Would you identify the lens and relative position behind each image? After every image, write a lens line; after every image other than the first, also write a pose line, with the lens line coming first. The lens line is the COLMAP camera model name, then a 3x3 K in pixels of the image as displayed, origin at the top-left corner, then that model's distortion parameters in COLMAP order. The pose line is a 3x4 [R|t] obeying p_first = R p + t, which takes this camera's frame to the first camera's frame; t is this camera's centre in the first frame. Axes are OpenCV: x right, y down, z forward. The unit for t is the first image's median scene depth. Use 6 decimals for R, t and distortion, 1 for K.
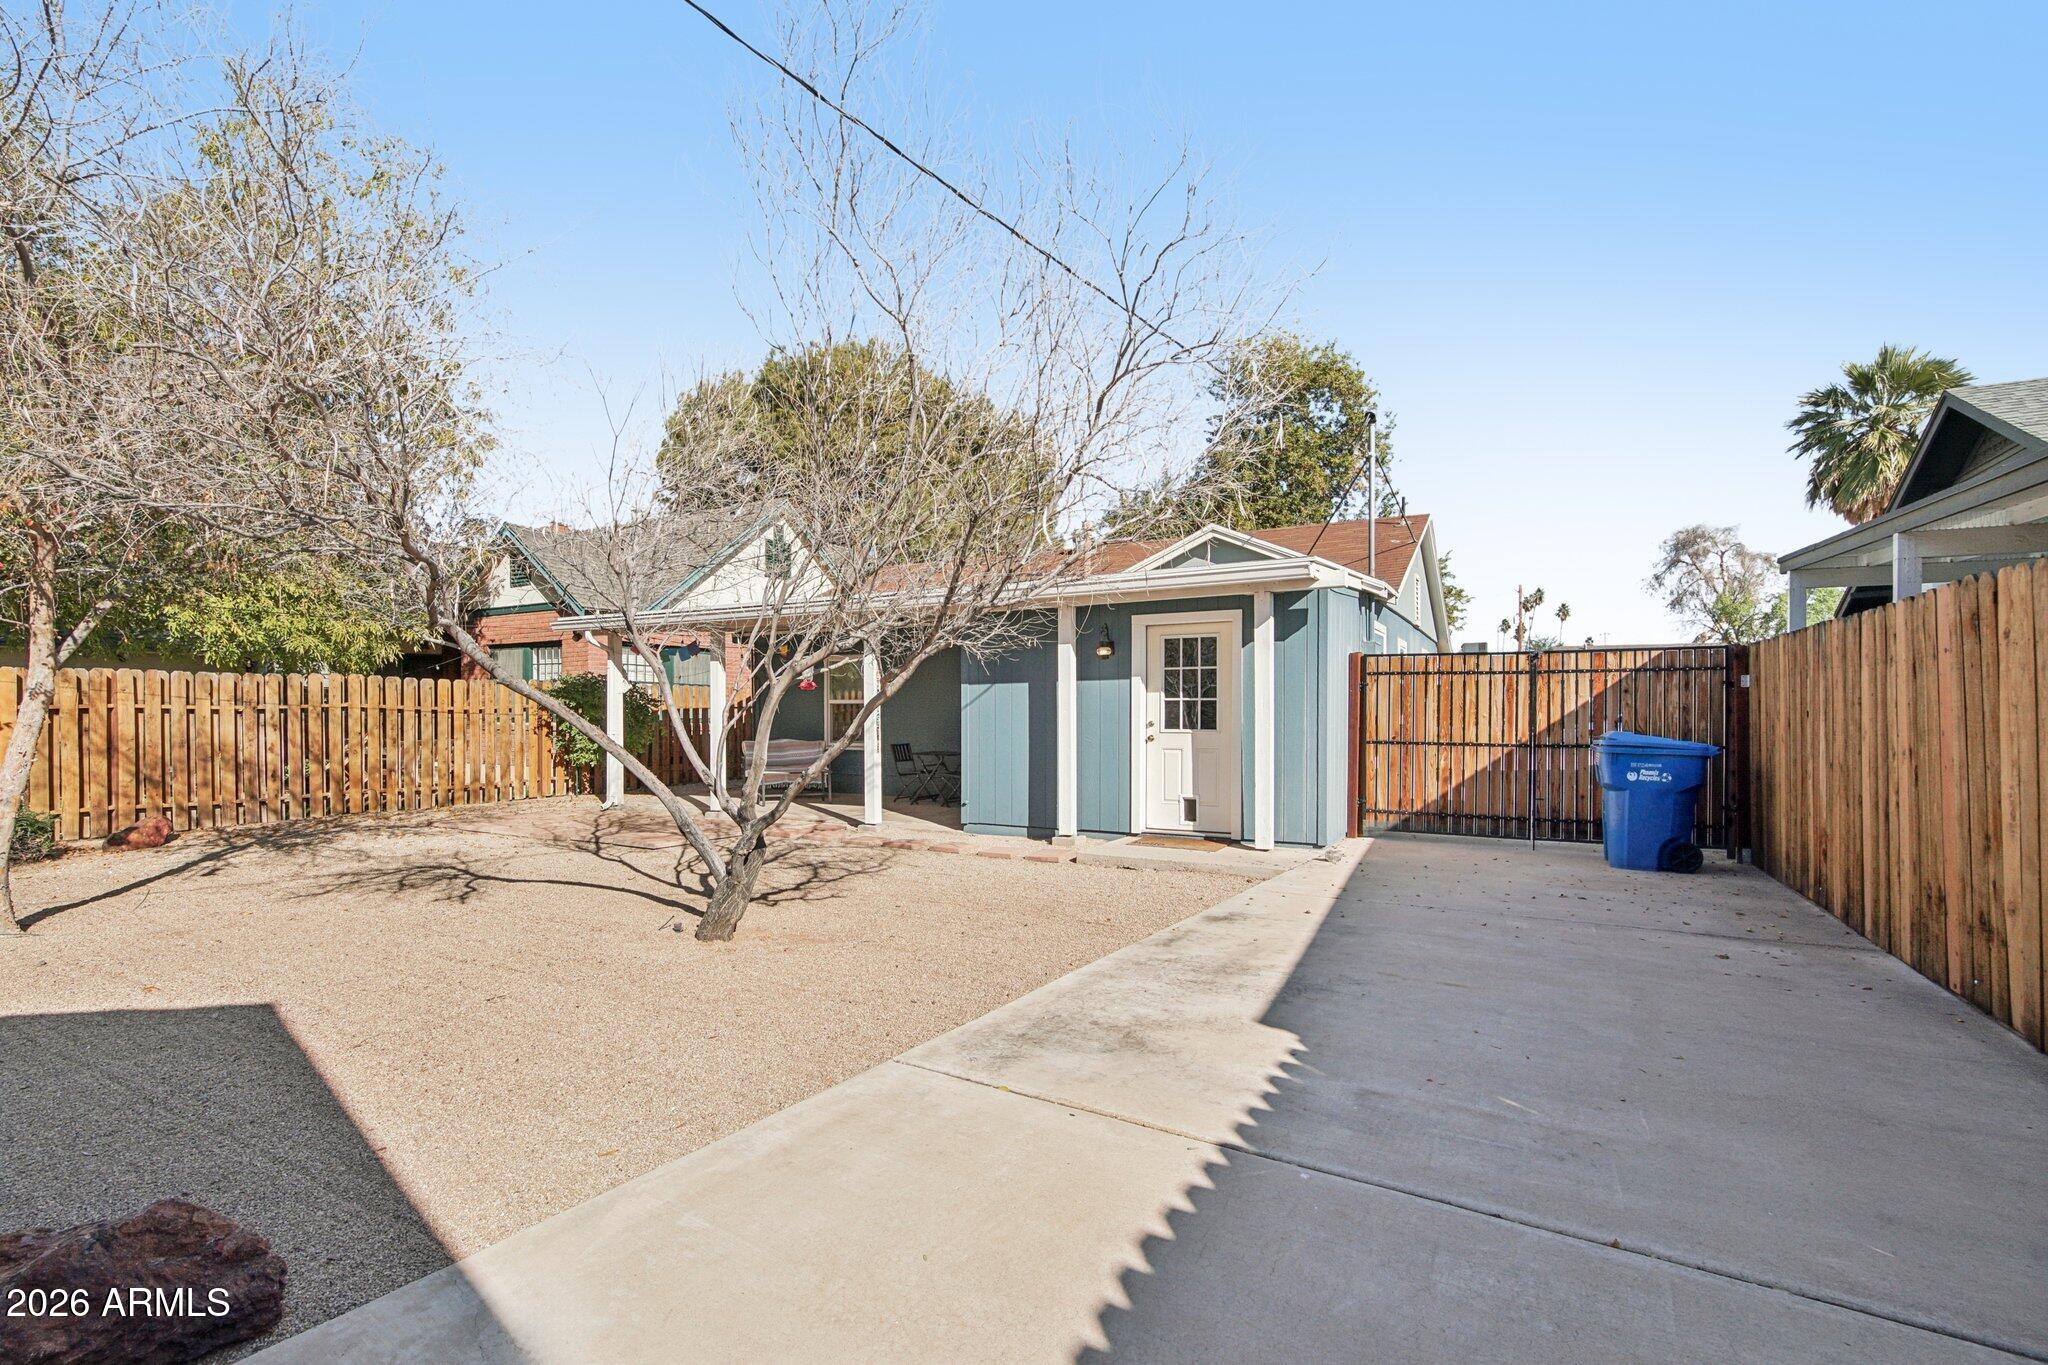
lens RADIAL K [[946.5, 0, 1011.6], [0, 946.5, 718.3], [0, 0, 1]] dist [-0.035923, 0.005840]
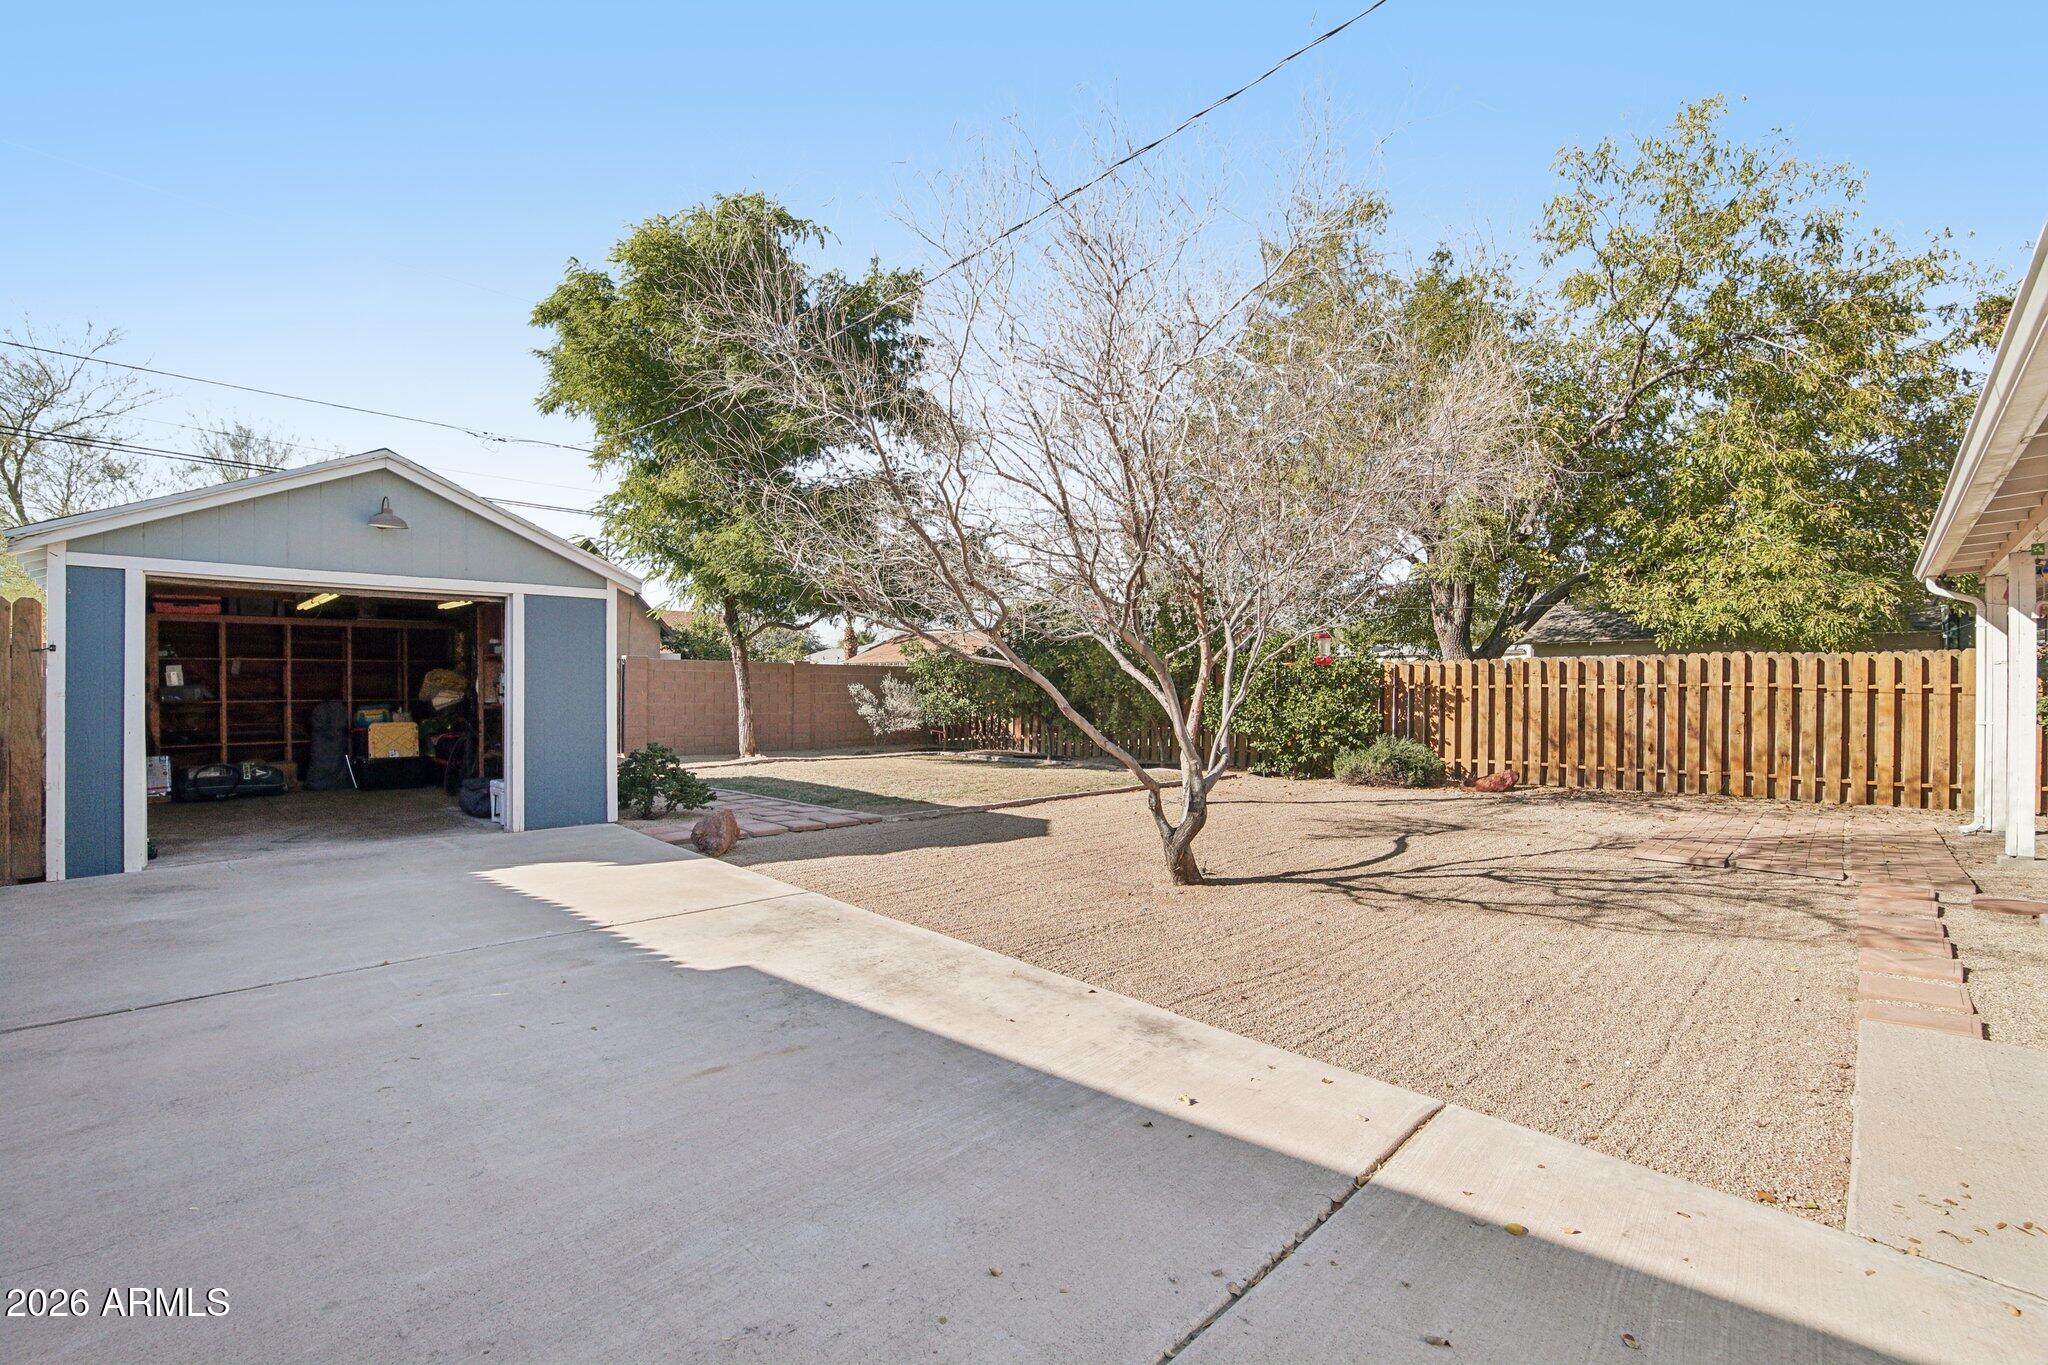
lens RADIAL K [[892.8, 0, 1019.0], [0, 892.8, 689.6], [0, 0, 1]] dist [-0.000034, -0.000242]
pose [[-0.256061, 0.004858, -0.966648, 1.128925], [-0.005316, 0.999965, 0.006433, -0.023228], [0.966646, 0.006786, -0.256027, 1.466003]]
